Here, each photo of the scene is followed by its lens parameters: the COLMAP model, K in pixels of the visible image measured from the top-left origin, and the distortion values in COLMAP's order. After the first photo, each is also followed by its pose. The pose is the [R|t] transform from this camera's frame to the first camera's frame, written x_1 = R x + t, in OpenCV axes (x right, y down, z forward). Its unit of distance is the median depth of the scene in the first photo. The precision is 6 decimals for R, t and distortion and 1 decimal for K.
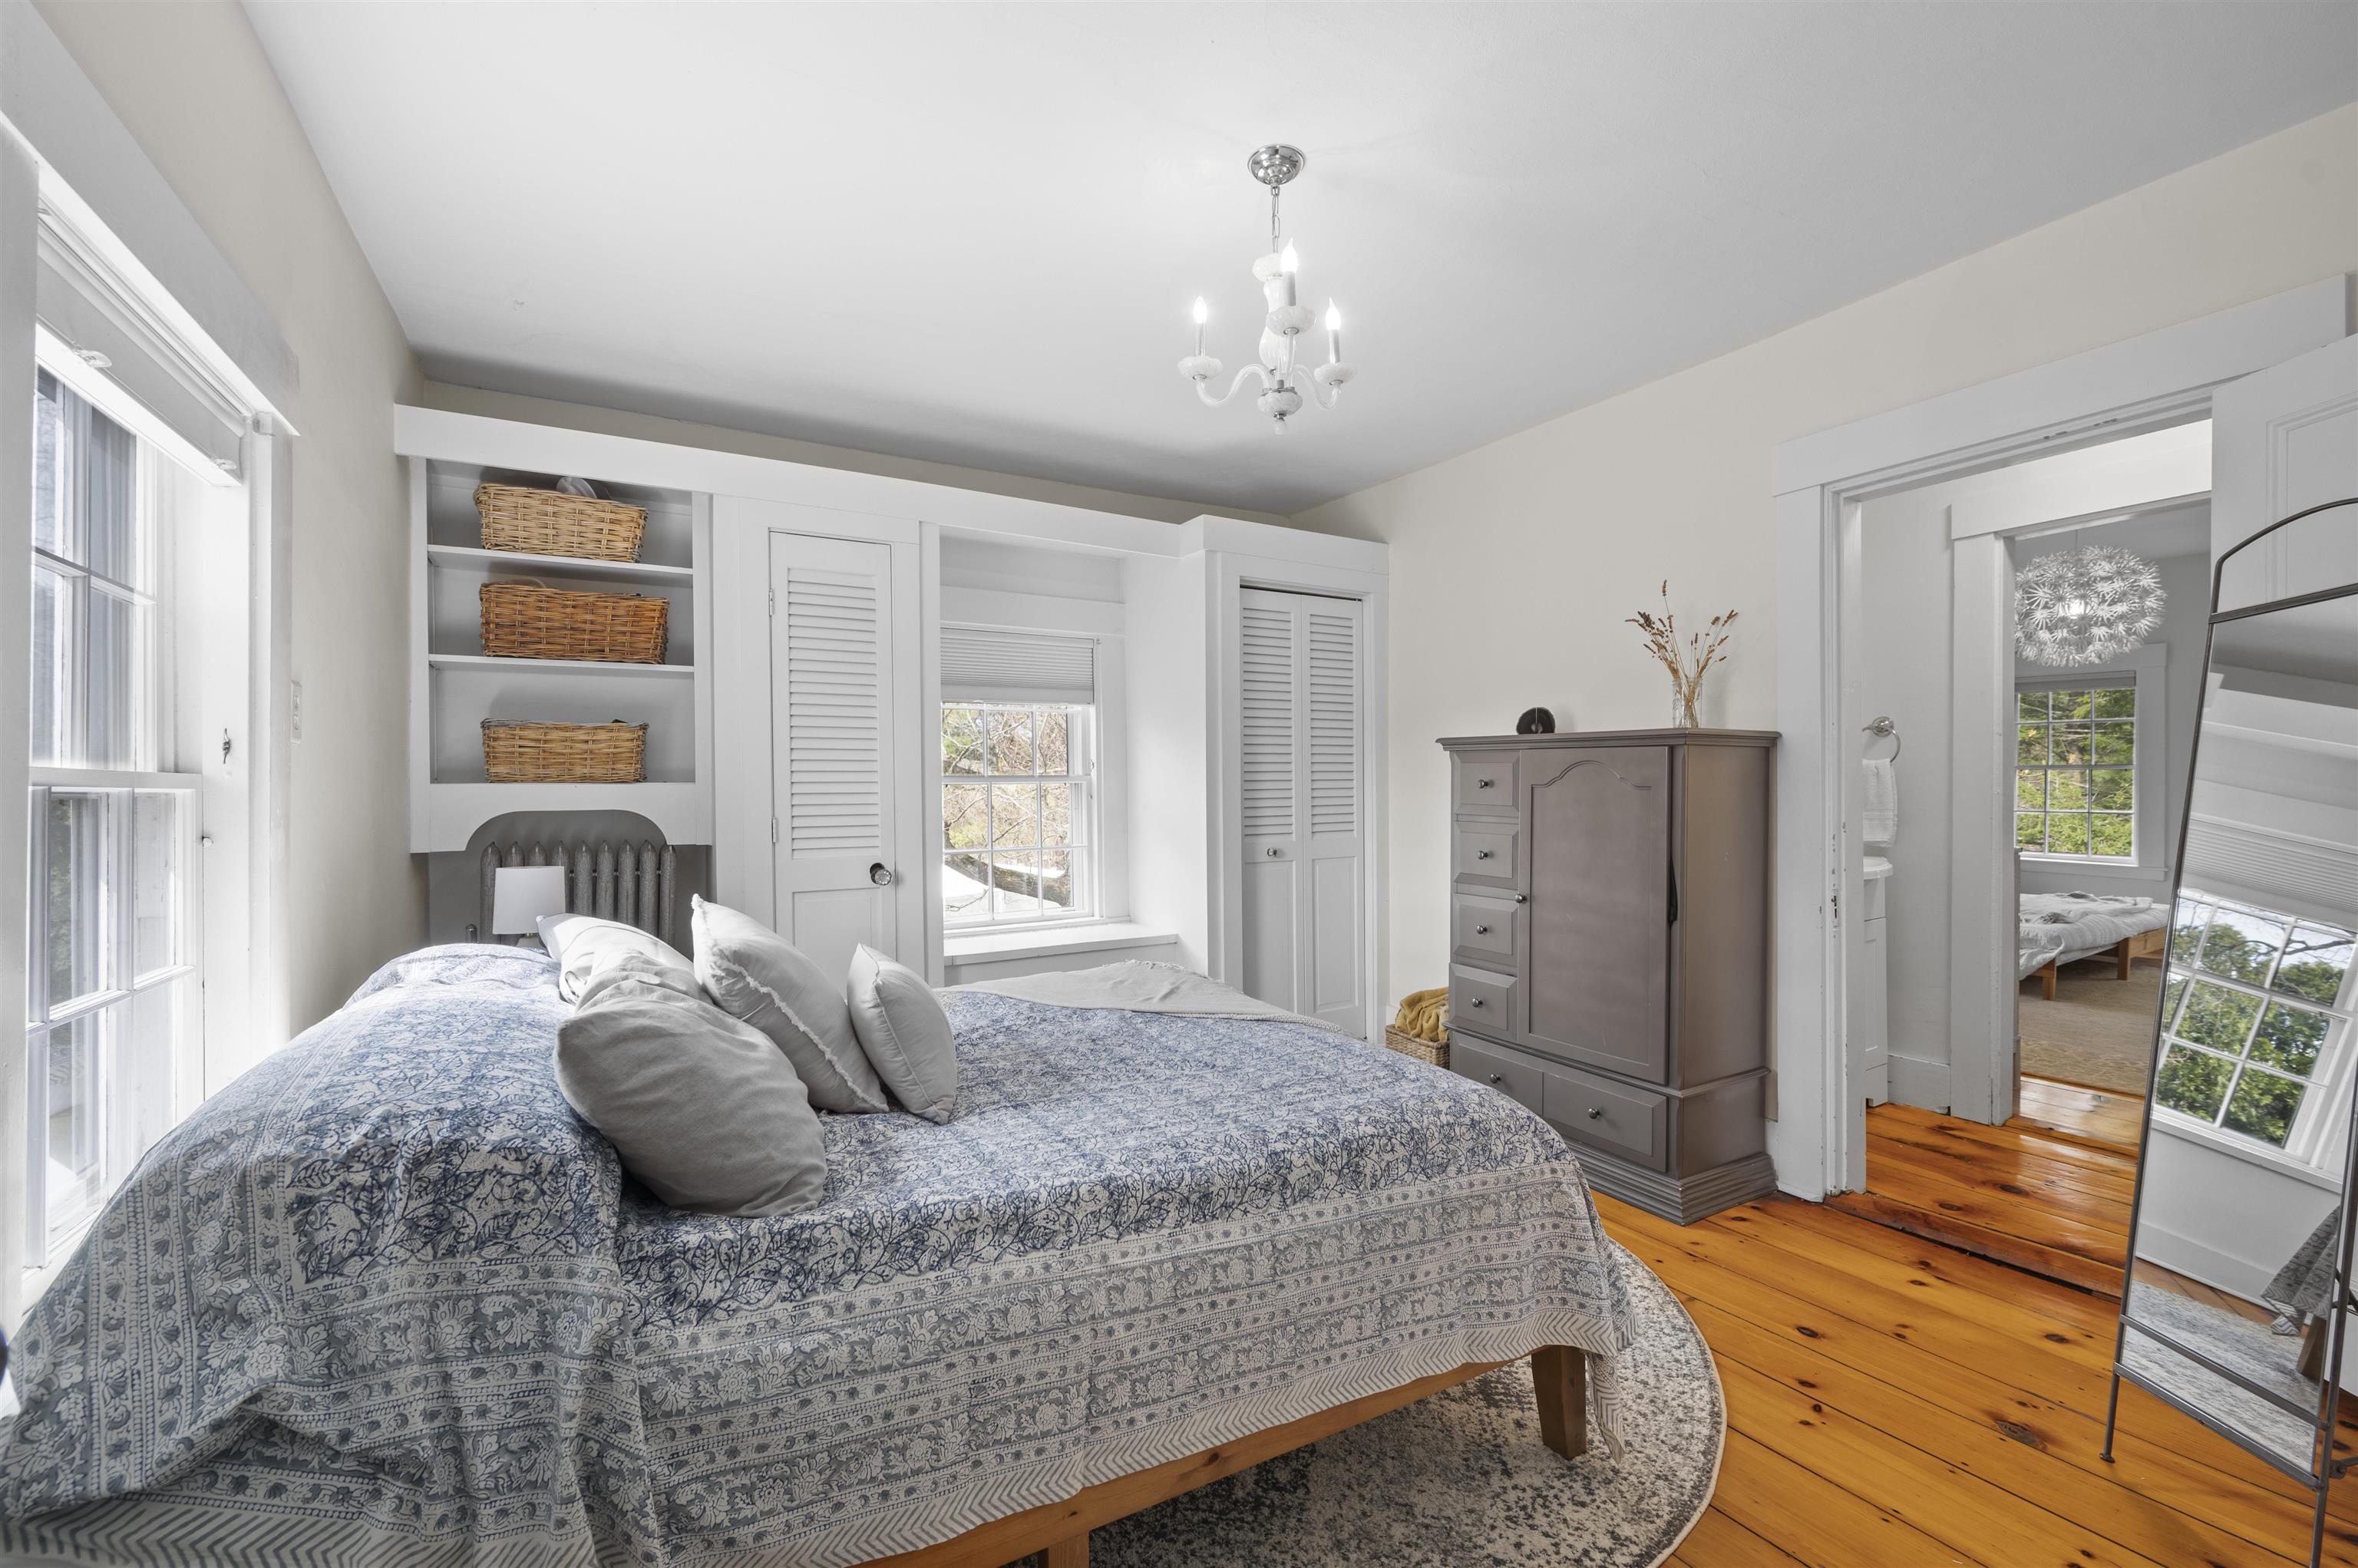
lens RADIAL K [[965.8, 0, 1188.2], [0, 965.8, 778.2], [0, 0, 1]] dist [-0.000295, -0.000303]
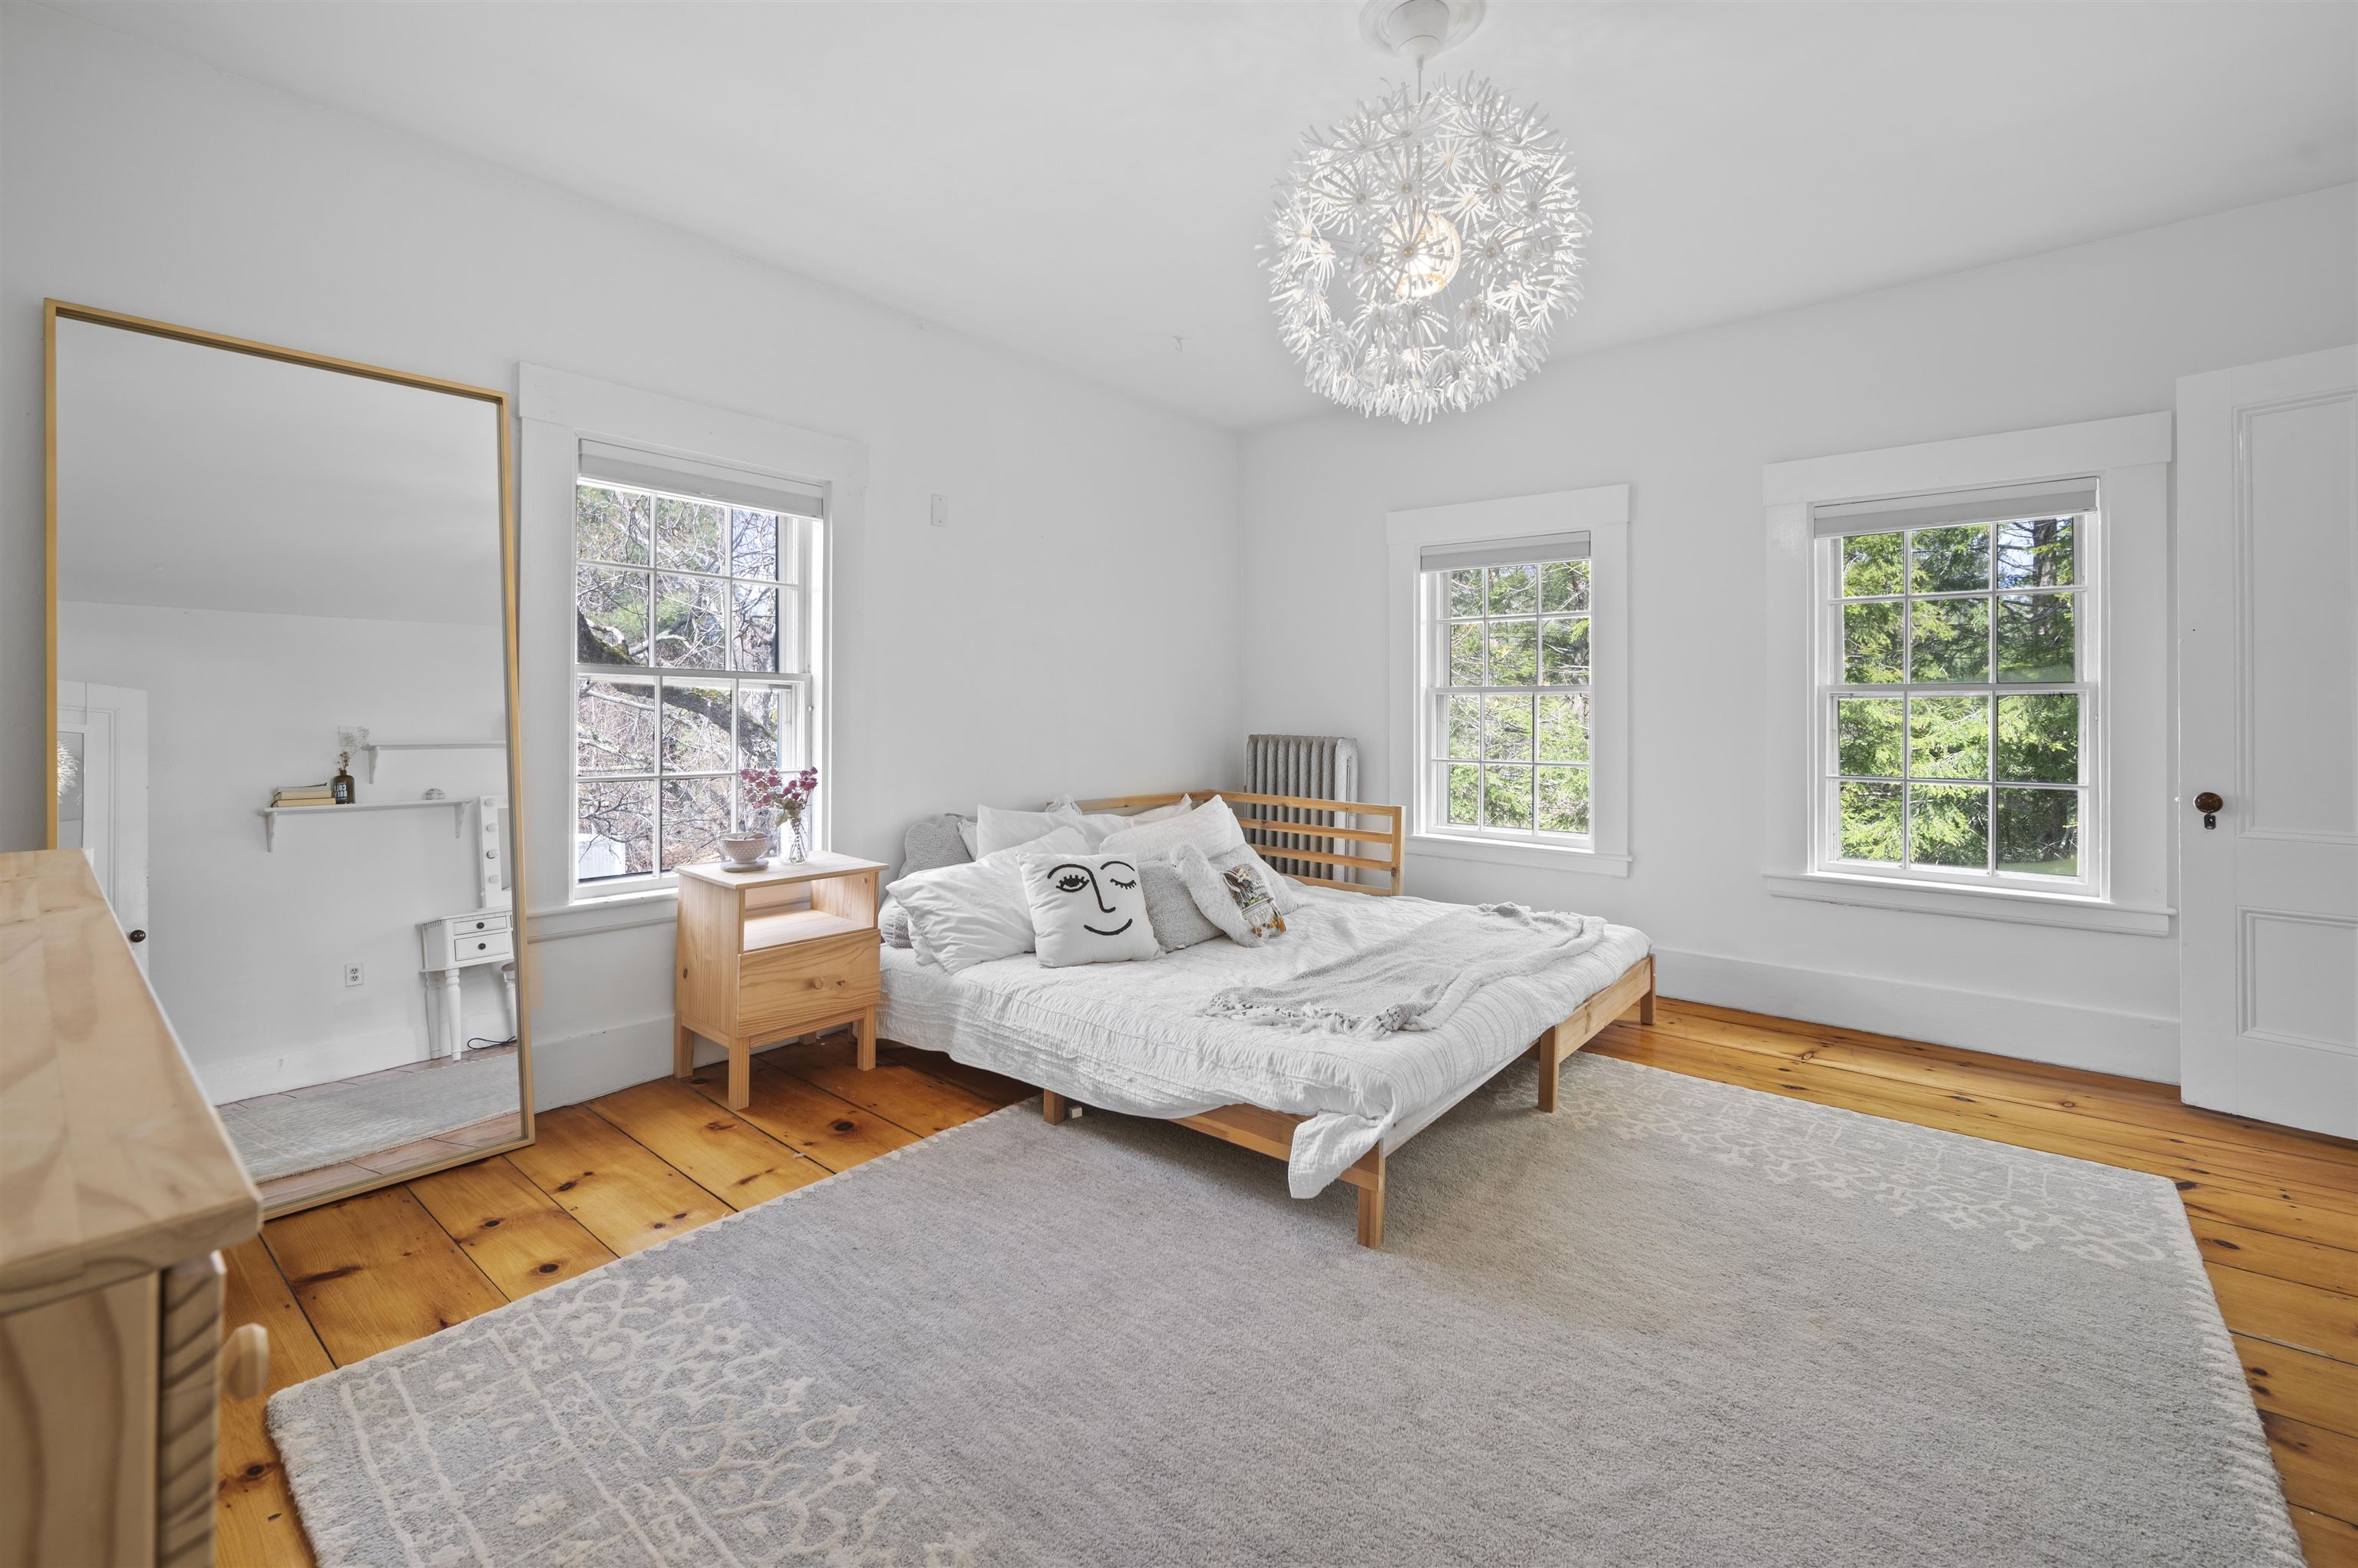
lens RADIAL K [[999.0, 0, 1183.0], [0, 999.0, 702.8], [0, 0, 1]] dist [0.000616, -0.000115]
pose [[0.941825, 0.012476, 0.335873, 0.666415], [-0.005929, 0.999772, -0.020510, 0.014844], [-0.336052, 0.017325, 0.941684, 0.623168]]
